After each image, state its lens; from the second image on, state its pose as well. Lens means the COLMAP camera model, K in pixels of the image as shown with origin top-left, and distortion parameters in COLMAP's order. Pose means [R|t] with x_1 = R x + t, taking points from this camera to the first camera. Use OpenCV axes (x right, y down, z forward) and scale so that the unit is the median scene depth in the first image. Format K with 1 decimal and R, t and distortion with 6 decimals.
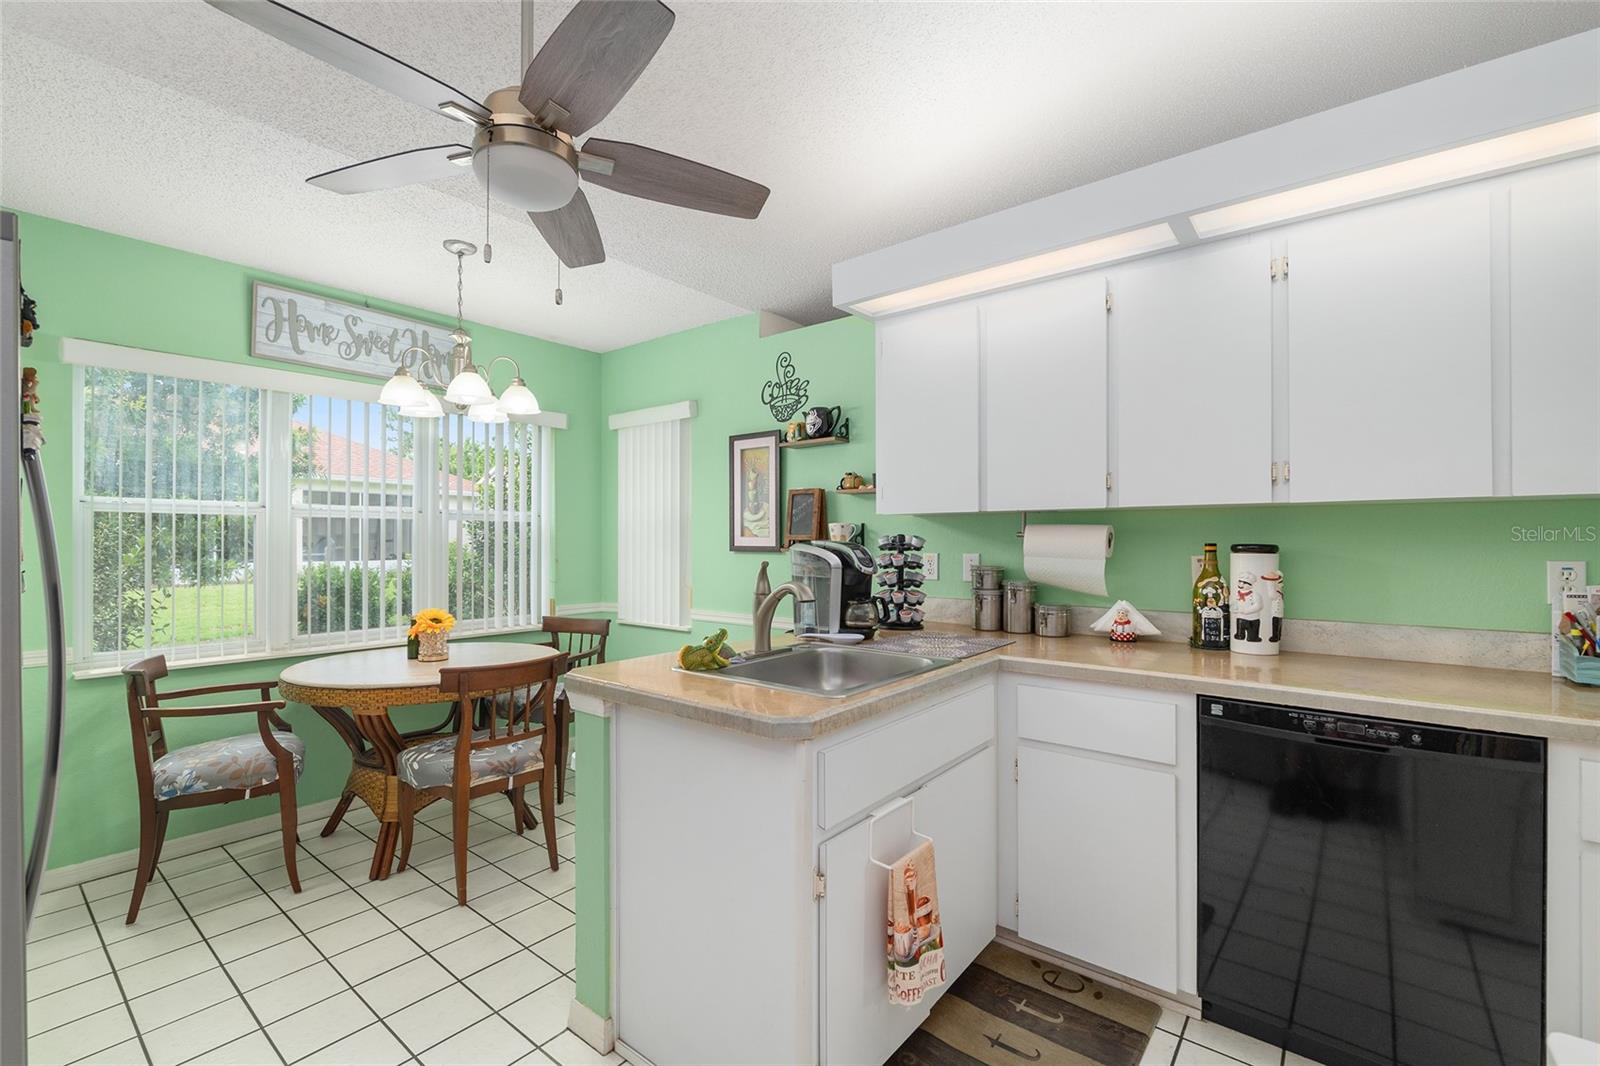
lens RADIAL K [[676.0, 0, 794.5], [0, 676.0, 539.3], [0, 0, 1]] dist [-0.011914, 0.000794]
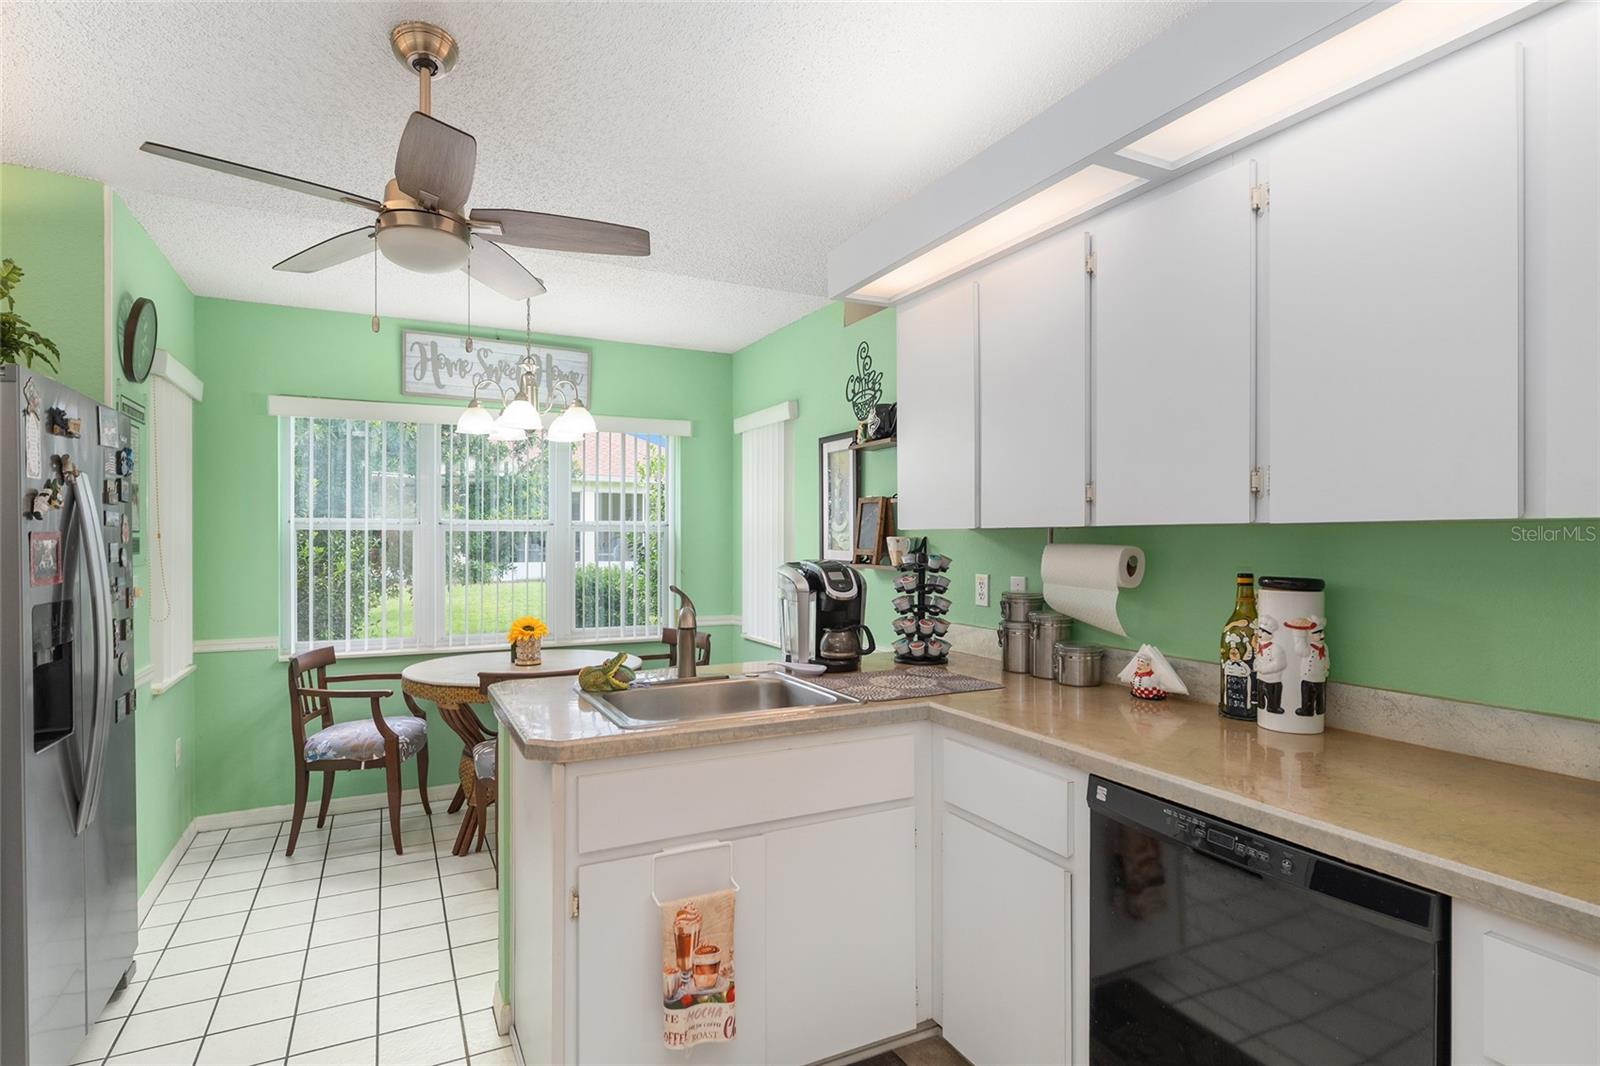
lens RADIAL K [[802.1, 0, 804.2], [0, 802.1, 540.3], [0, 0, 1]] dist [-0.009642, 0.001917]
pose [[0.913543, 0.001860, -0.406739, 0.445877], [0.000163, 0.999988, 0.004941, -0.028779], [0.406743, -0.004580, 0.913531, 0.009983]]
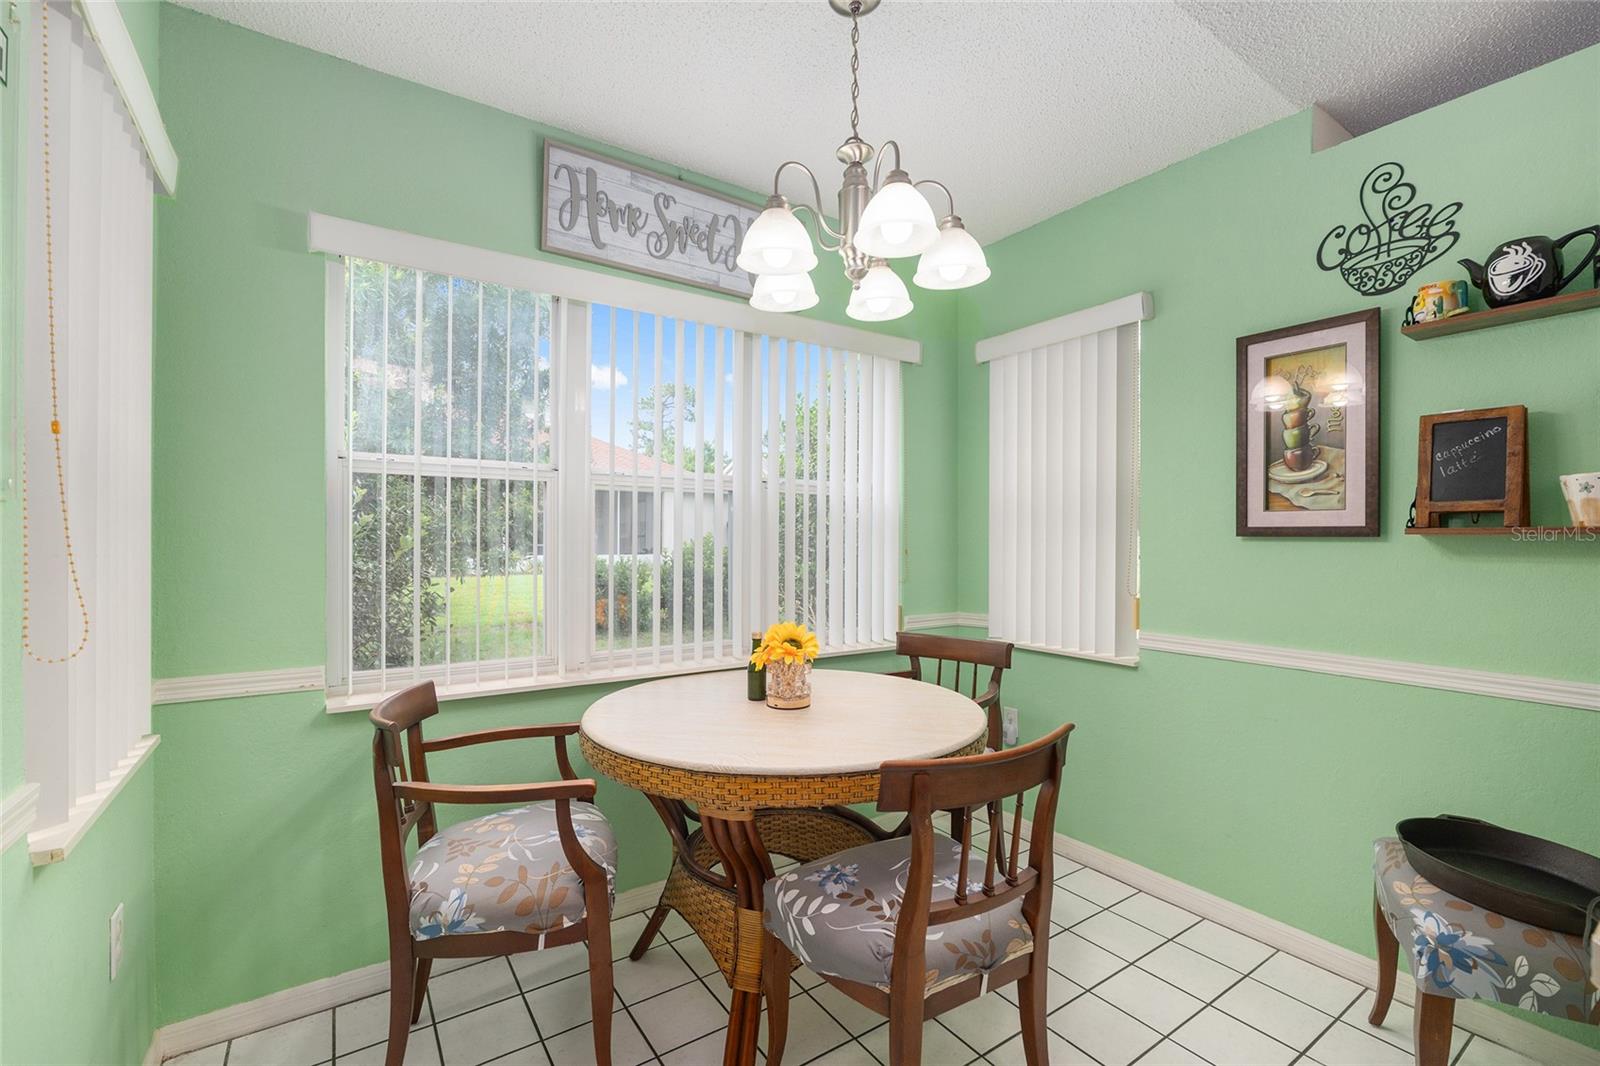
lens RADIAL K [[676.0, 0, 797.7], [0, 676.0, 539.6], [0, 0, 1]] dist [-0.011914, 0.000794]
pose [[0.954699, 0.003431, -0.297554, -0.391154], [-0.002277, 0.999988, 0.004223, 0.025946], [0.297565, -0.003354, 0.954696, 0.462455]]
